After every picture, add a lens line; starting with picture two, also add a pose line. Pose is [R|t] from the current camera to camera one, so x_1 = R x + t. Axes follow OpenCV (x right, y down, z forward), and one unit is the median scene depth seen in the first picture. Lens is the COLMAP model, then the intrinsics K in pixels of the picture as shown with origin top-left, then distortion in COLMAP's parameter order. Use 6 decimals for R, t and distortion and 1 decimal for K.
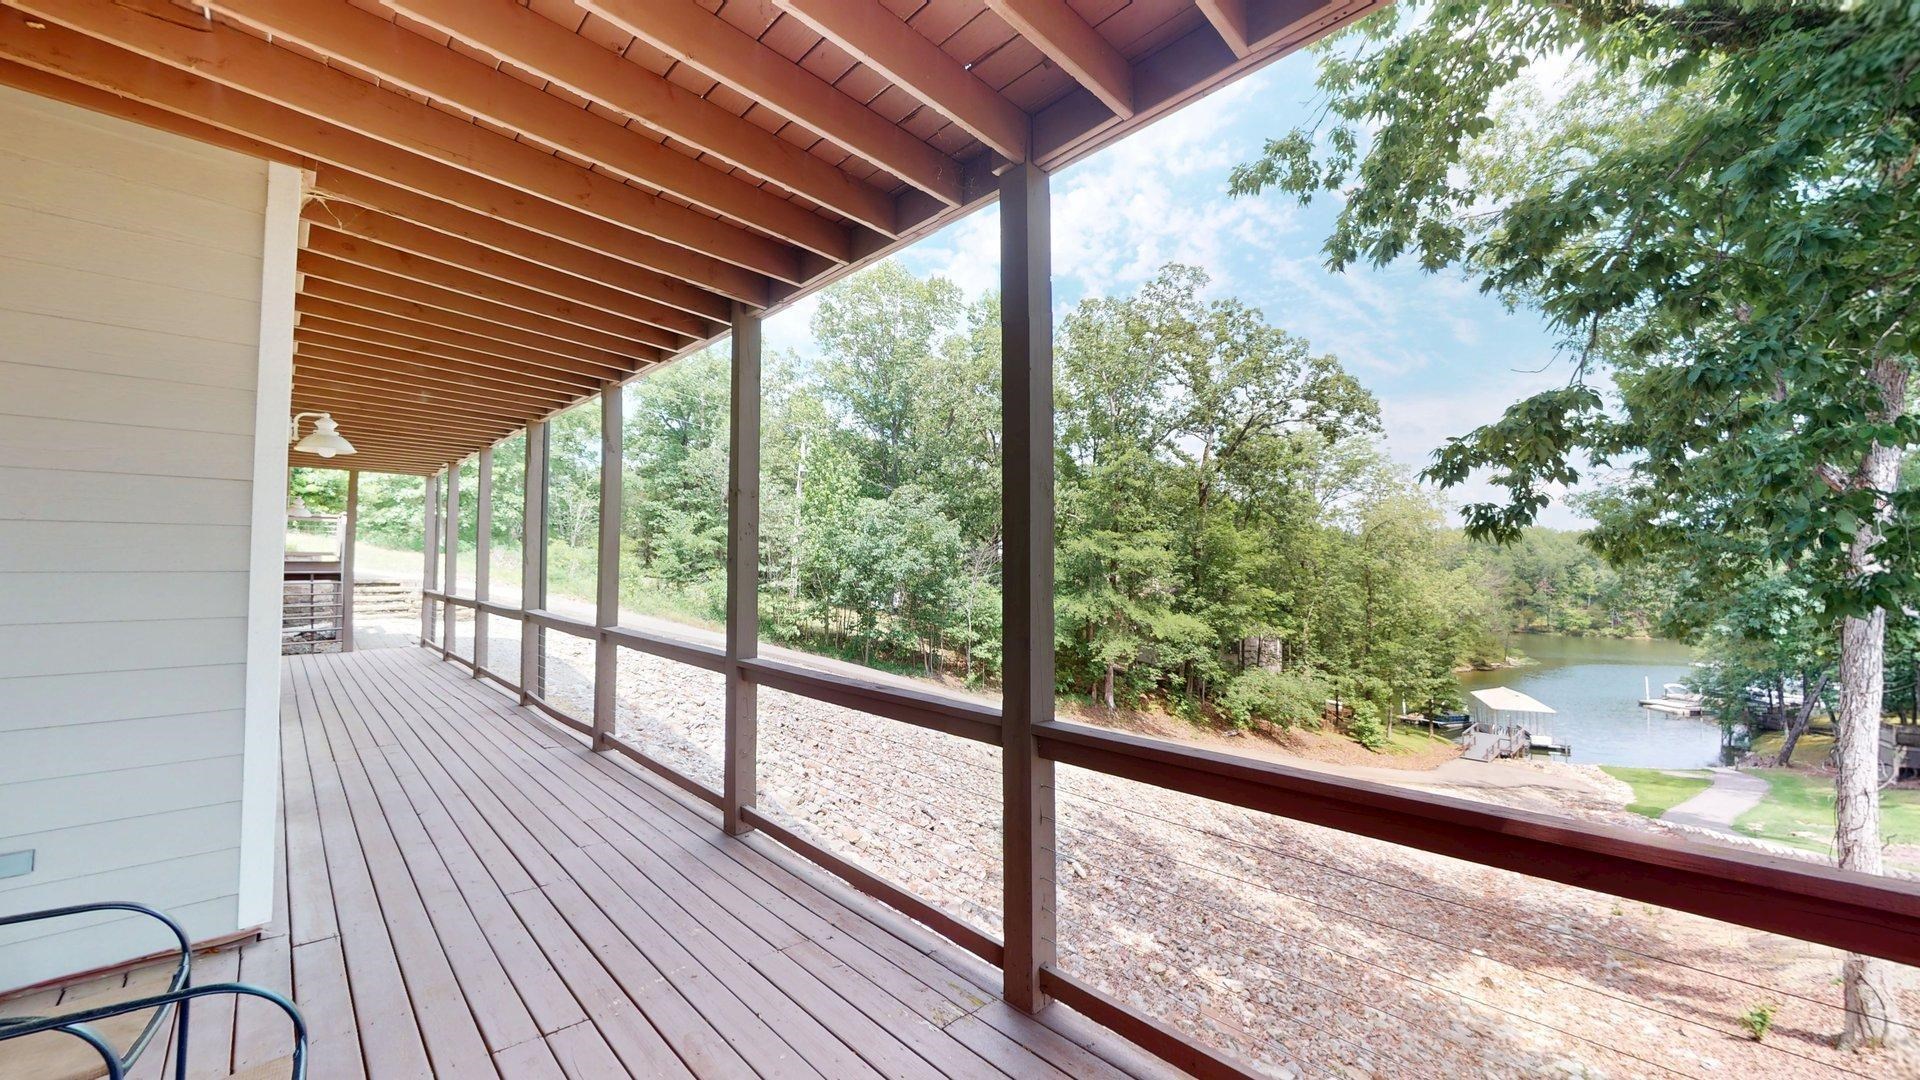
lens RADIAL K [[698.9, 0, 959.5], [0, 698.9, 538.4], [0, 0, 1]] dist [0.001822, 0.000087]
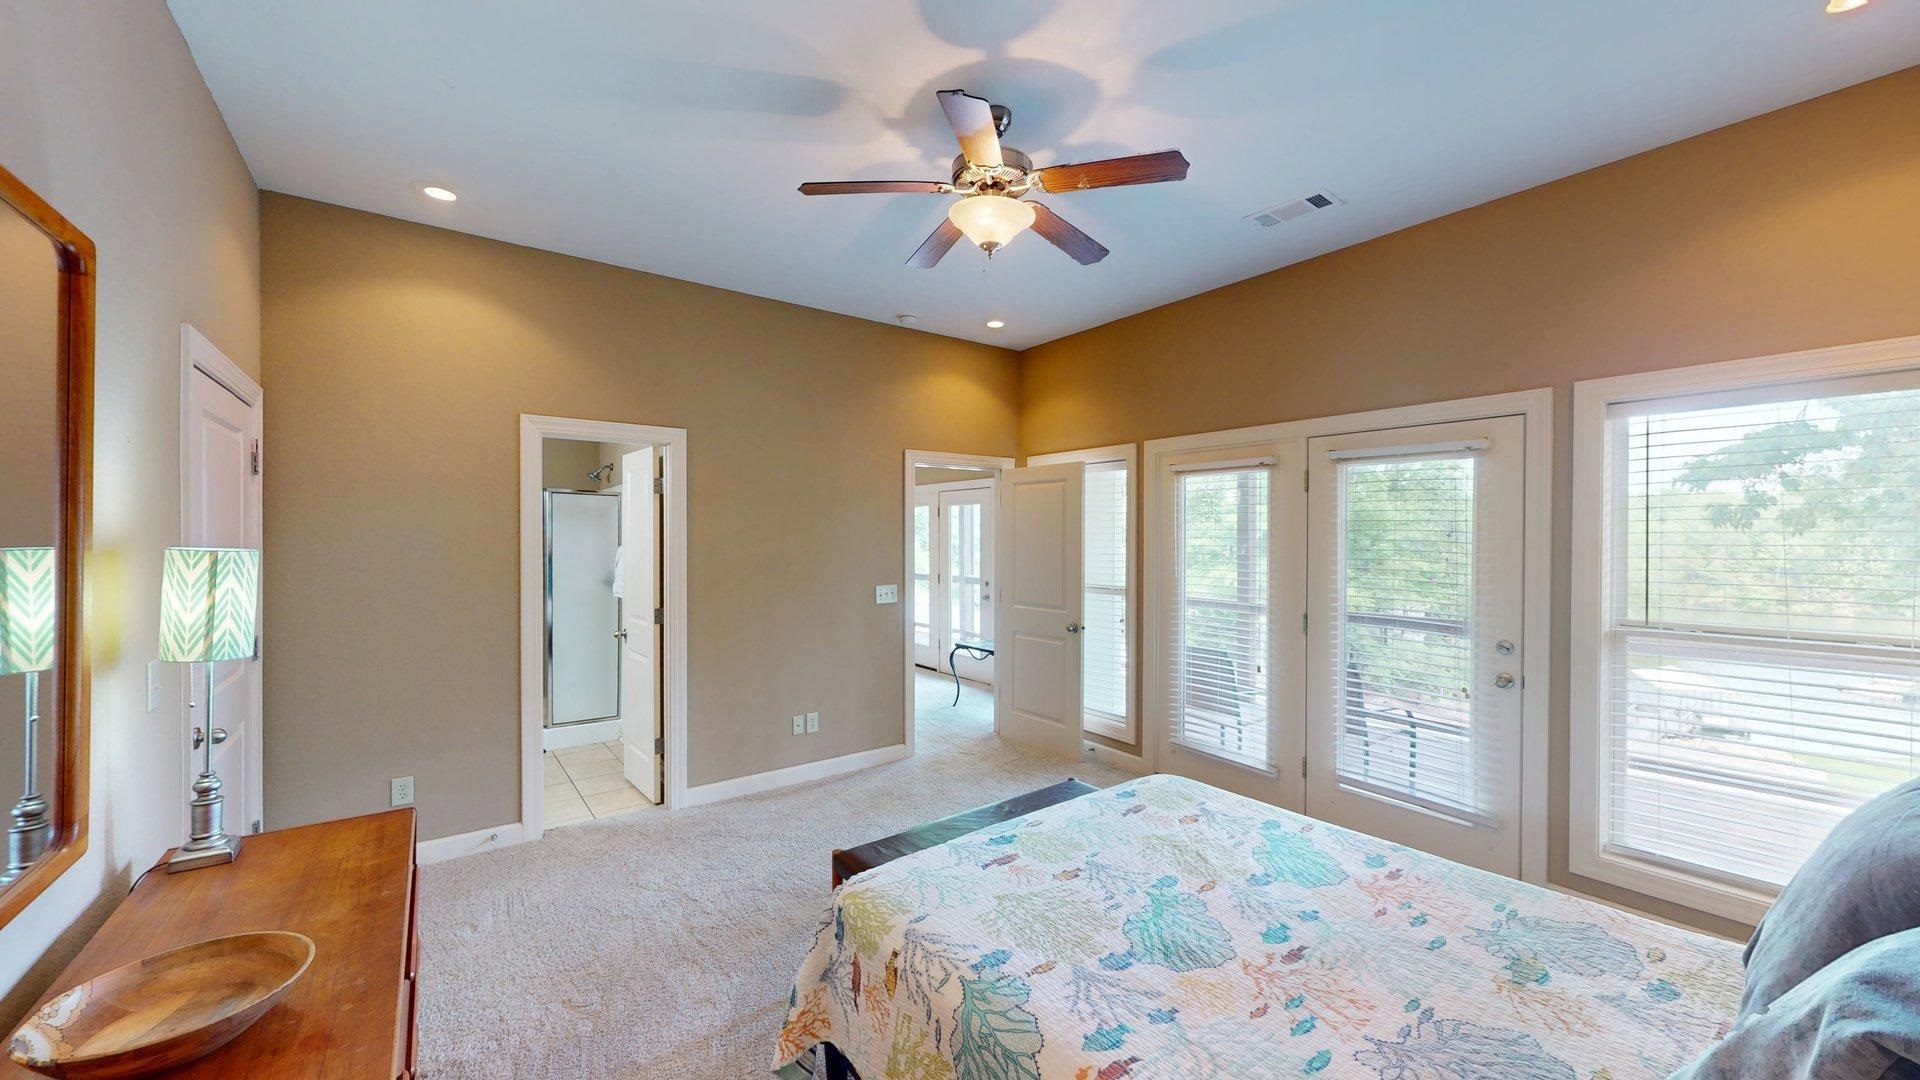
lens RADIAL K [[698.9, 0, 955.1], [0, 698.9, 539.4], [0, 0, 1]] dist [0.001822, 0.000087]
pose [[0.991122, -0.003846, -0.132901, -0.088928], [0.009352, 0.999122, 0.040830, -0.006440], [0.132627, -0.041711, 0.990288, -0.091083]]
